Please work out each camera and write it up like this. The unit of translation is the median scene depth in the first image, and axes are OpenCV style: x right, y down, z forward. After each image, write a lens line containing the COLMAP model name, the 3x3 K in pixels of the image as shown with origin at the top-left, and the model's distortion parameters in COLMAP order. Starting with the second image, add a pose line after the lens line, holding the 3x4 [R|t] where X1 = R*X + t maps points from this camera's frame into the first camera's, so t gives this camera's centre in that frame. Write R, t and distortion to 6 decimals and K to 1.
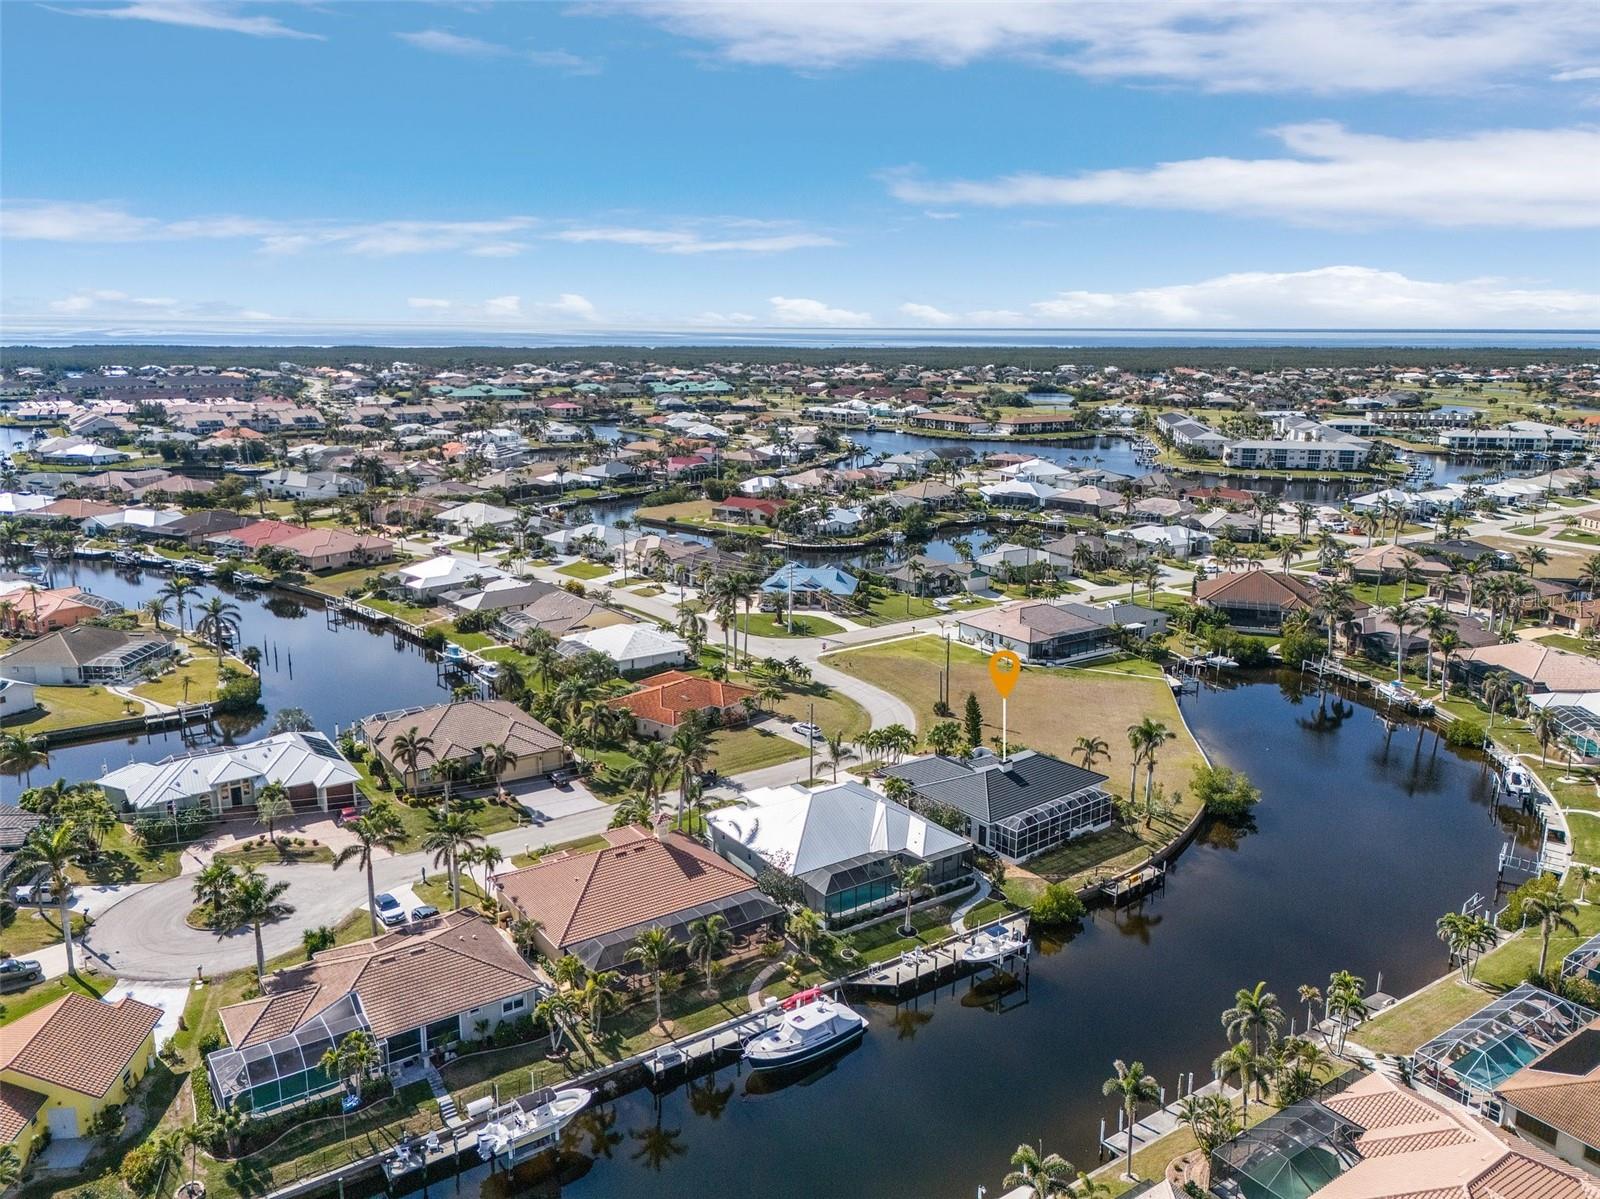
lens RADIAL K [[1175.2, 0, 800.0], [0, 1175.2, 599.5], [0, 0, 1]] dist [0.086351, -0.082682]
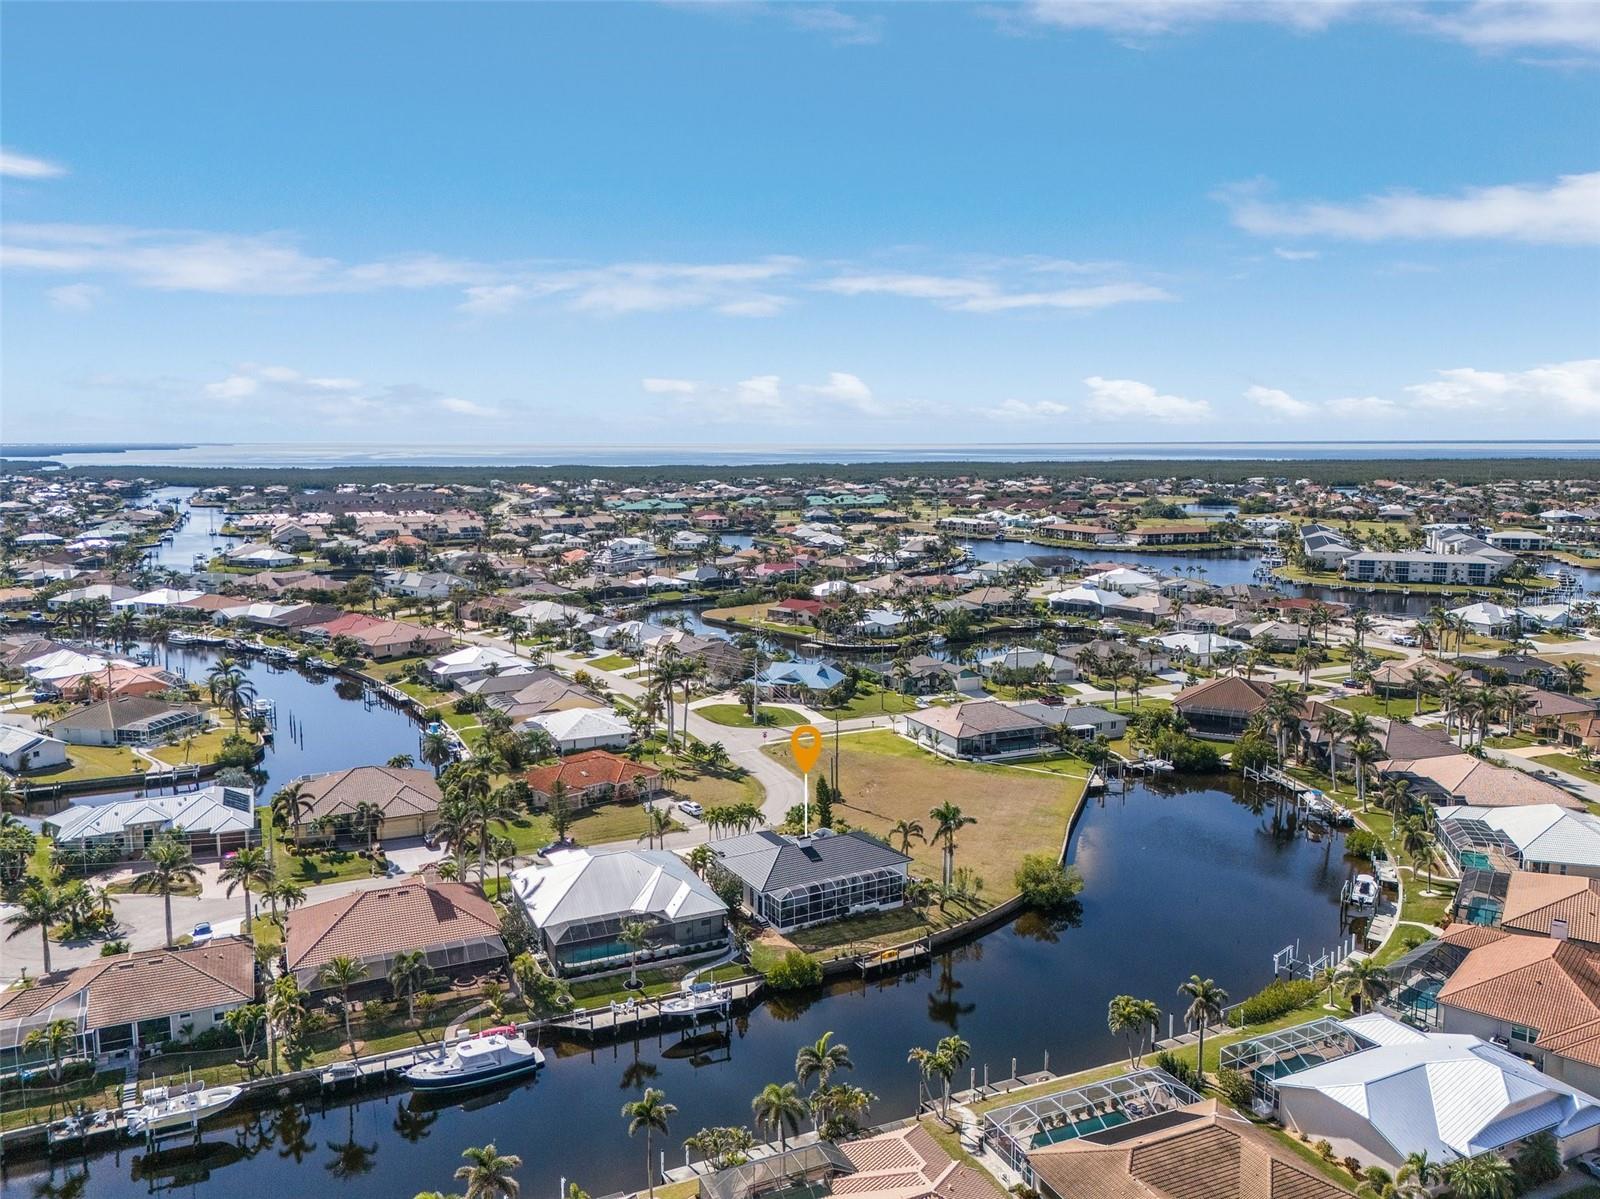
lens RADIAL K [[1175.2, 0, 800.0], [0, 1175.2, 599.5], [0, 0, 1]] dist [0.086351, -0.082682]
pose [[0.984292, 0.013859, -0.176002, 0.229642], [-0.030574, 0.995232, -0.092615, 0.015565], [0.173879, 0.096541, 0.980023, -0.032065]]
